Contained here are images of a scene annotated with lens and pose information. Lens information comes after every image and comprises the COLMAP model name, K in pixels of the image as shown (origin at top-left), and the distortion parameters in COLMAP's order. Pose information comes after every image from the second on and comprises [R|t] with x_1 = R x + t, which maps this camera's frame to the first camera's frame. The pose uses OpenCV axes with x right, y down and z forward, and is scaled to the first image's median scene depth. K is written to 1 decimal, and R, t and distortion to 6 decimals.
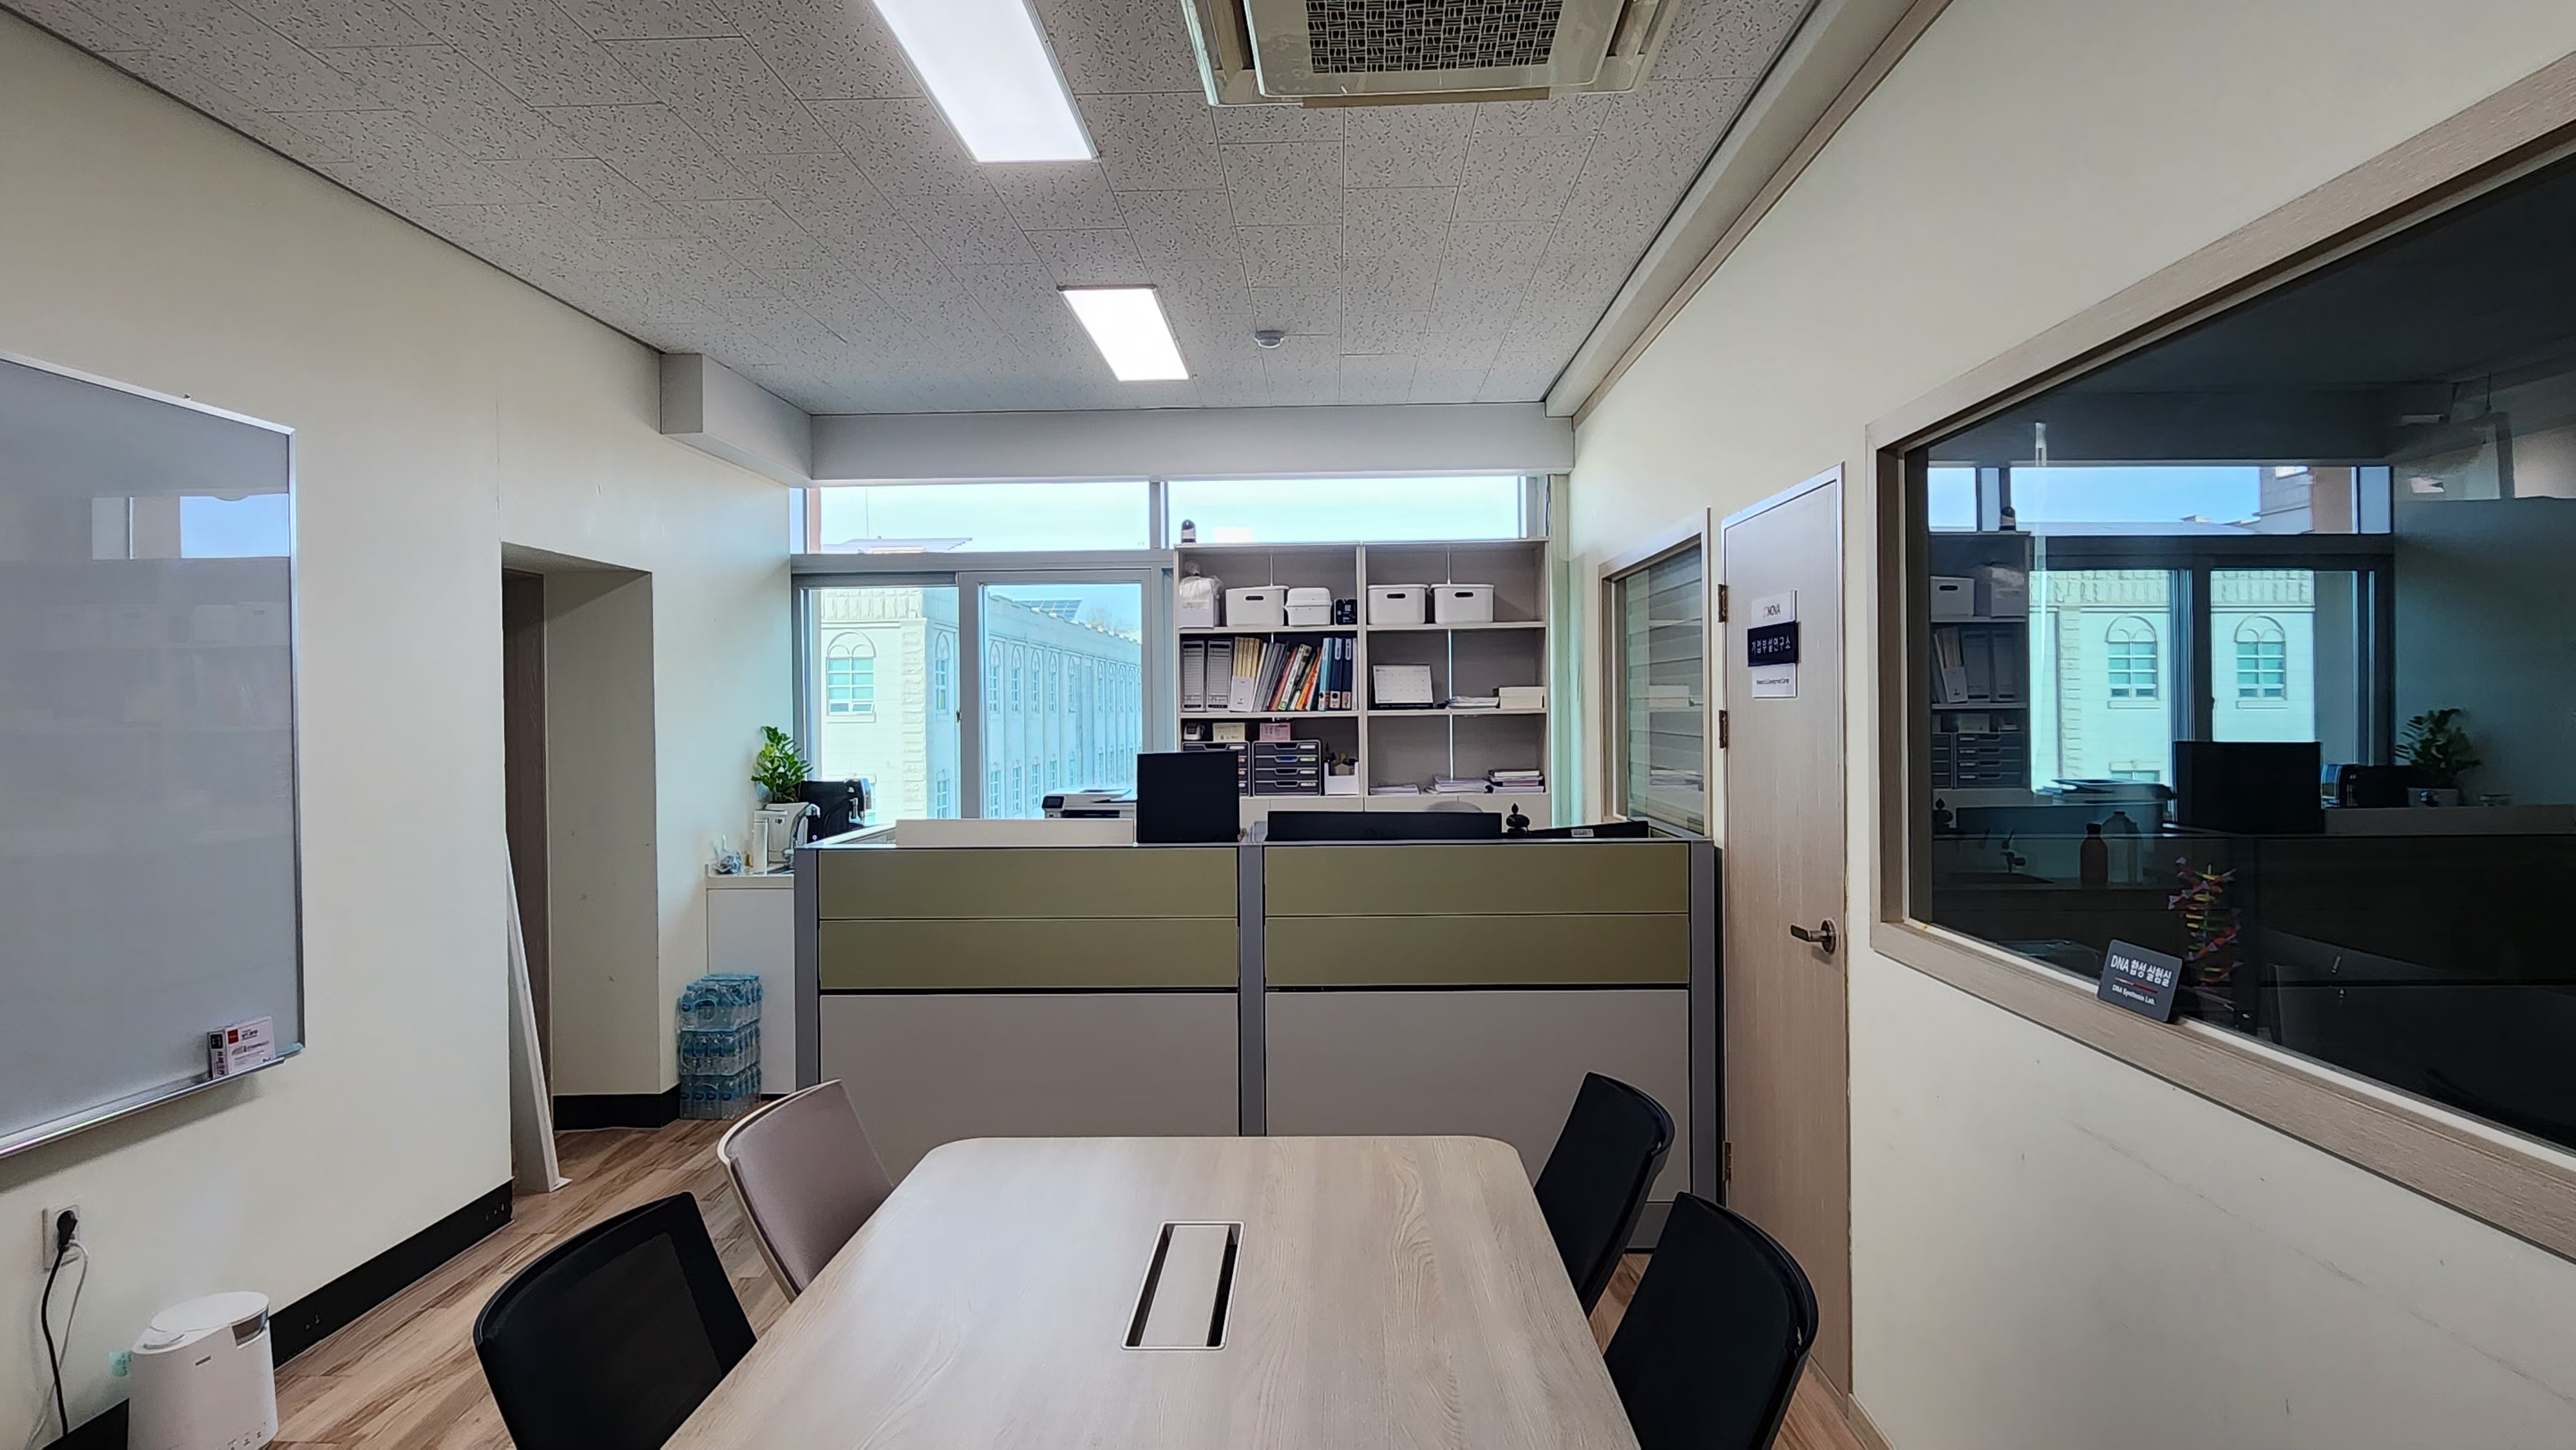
lens RADIAL K [[1489.4, 0, 1288.0], [0, 1489.4, 725.0], [0, 0, 1]] dist [0.003965, 0.000877]
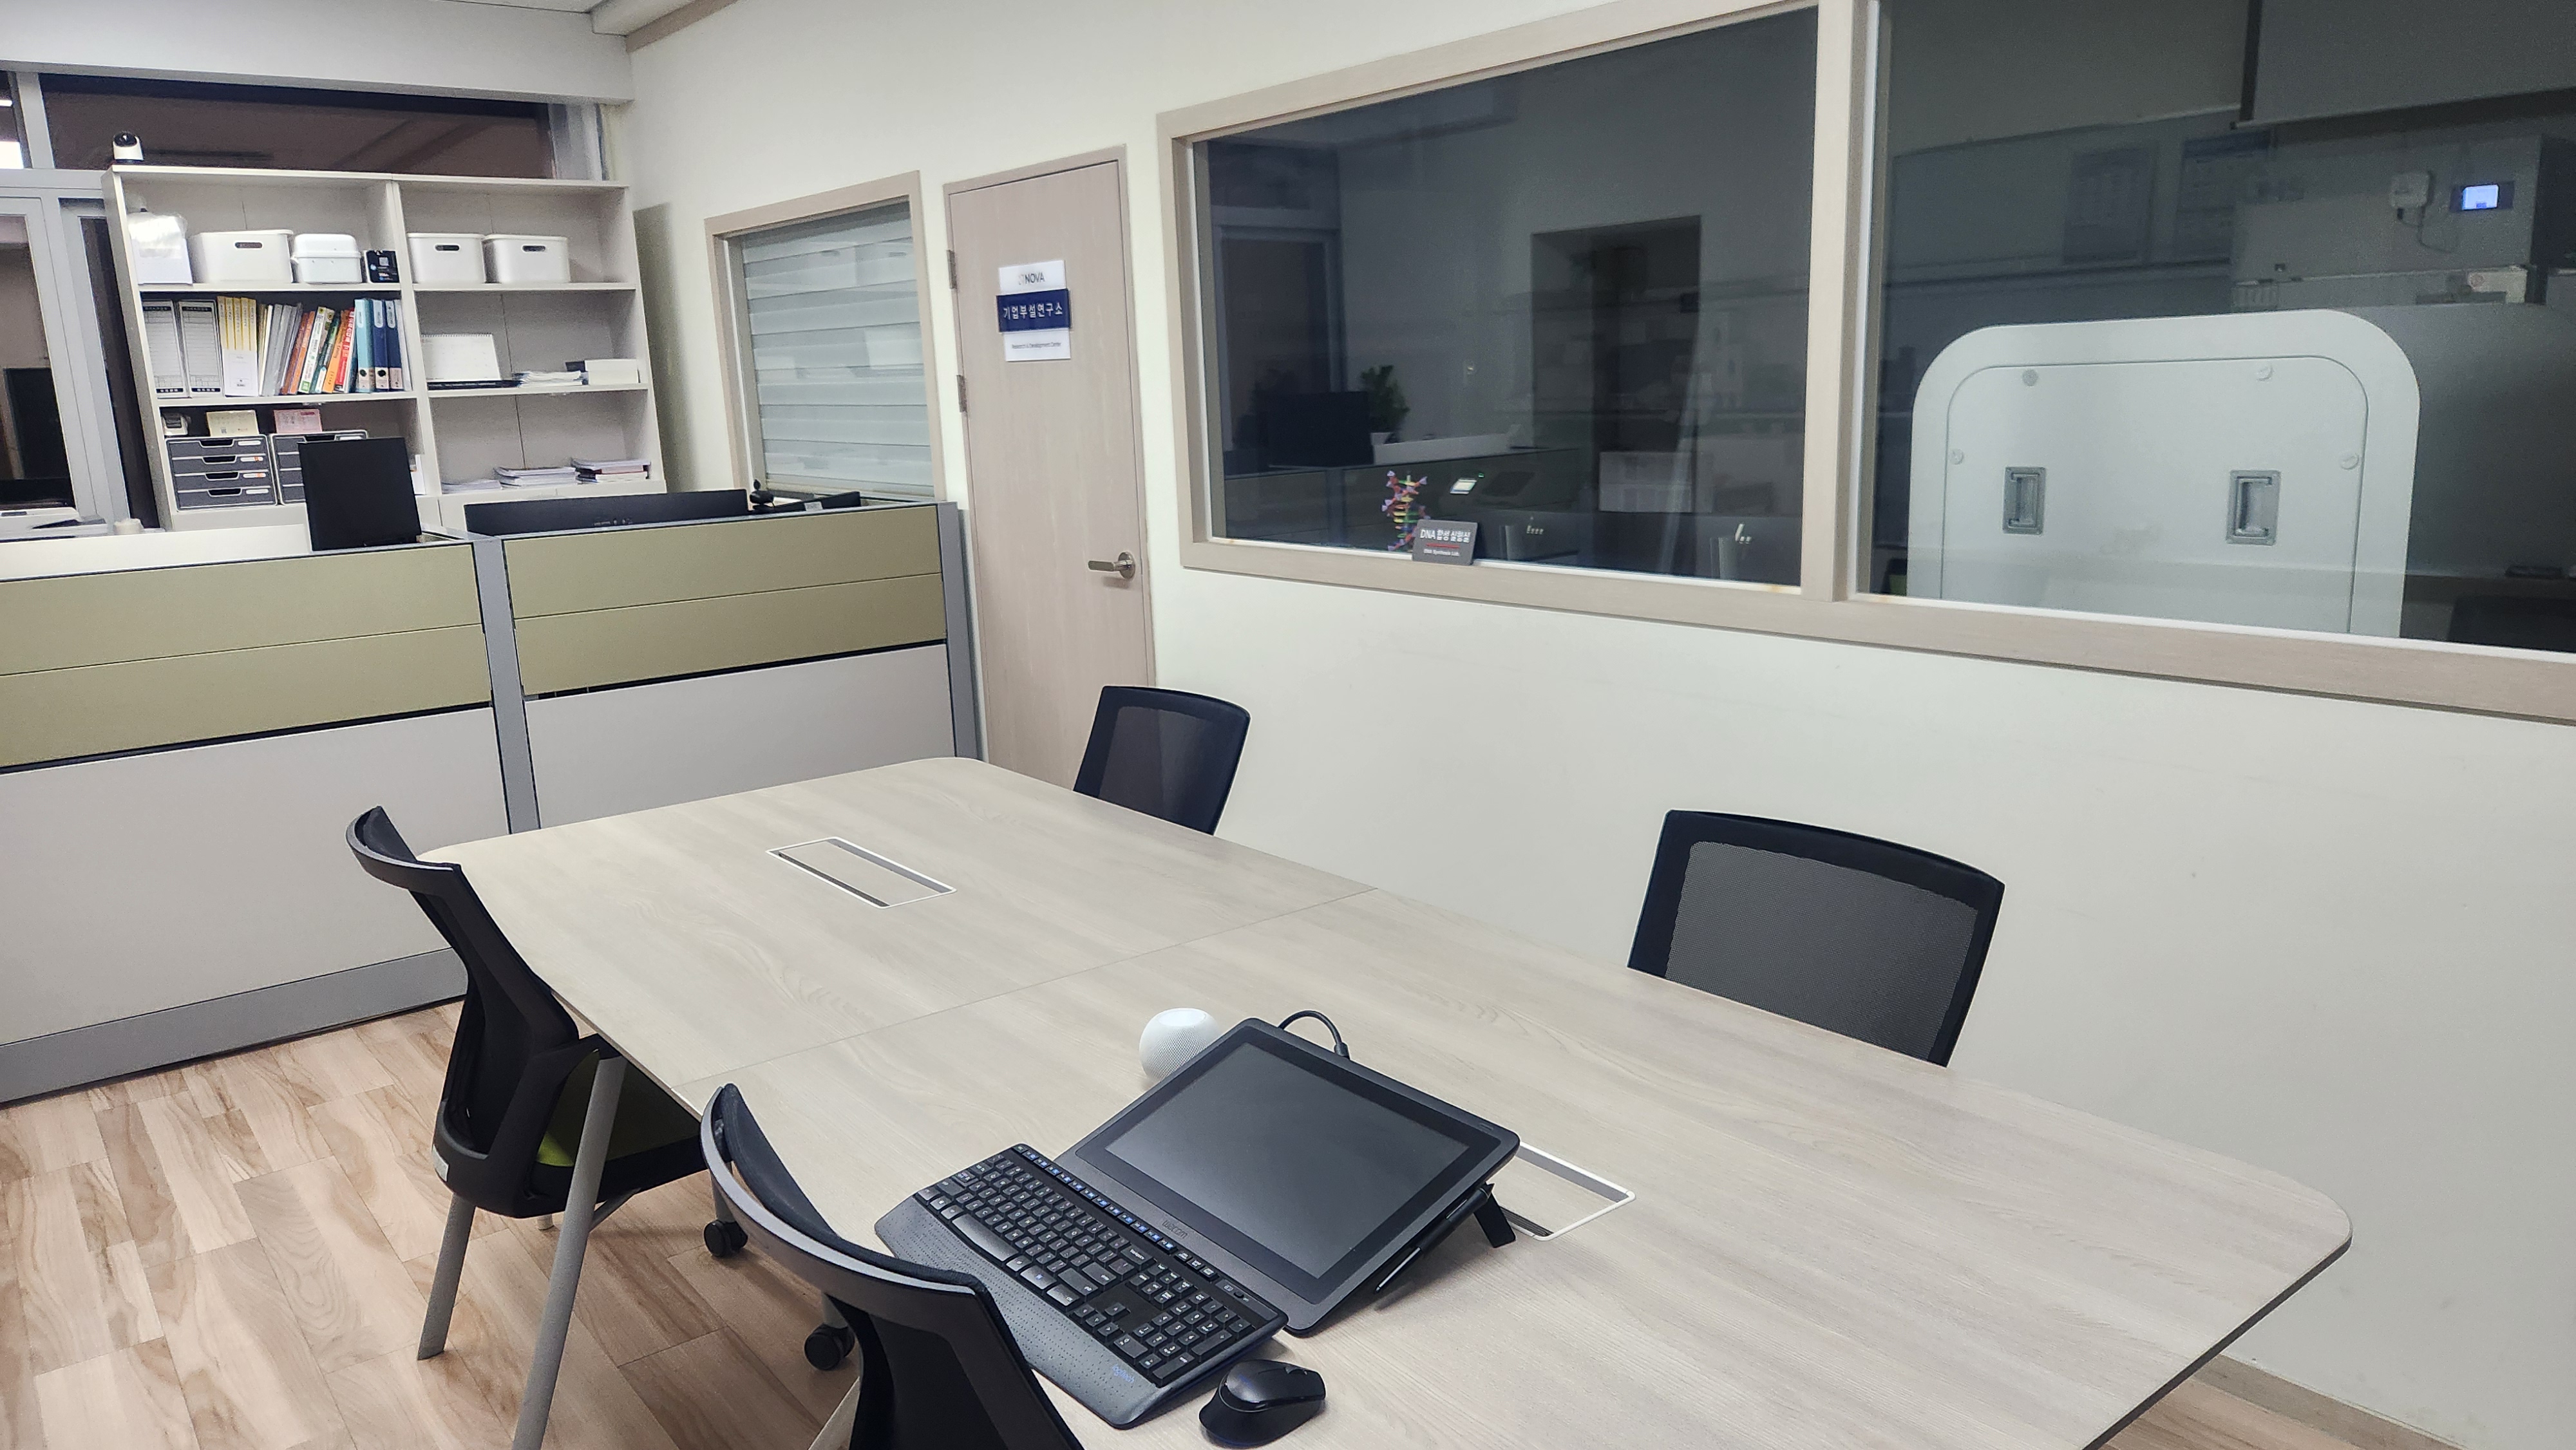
lens RADIAL K [[1784.6, 0, 1288.0], [0, 1784.6, 725.0], [0, 0, 1]] dist [0.060603, -0.004529]
pose [[0.777469, -0.146168, 0.611700, -0.218181], [0.038860, 0.981924, 0.185243, 0.004705], [-0.627720, -0.120250, 0.769095, -0.095593]]
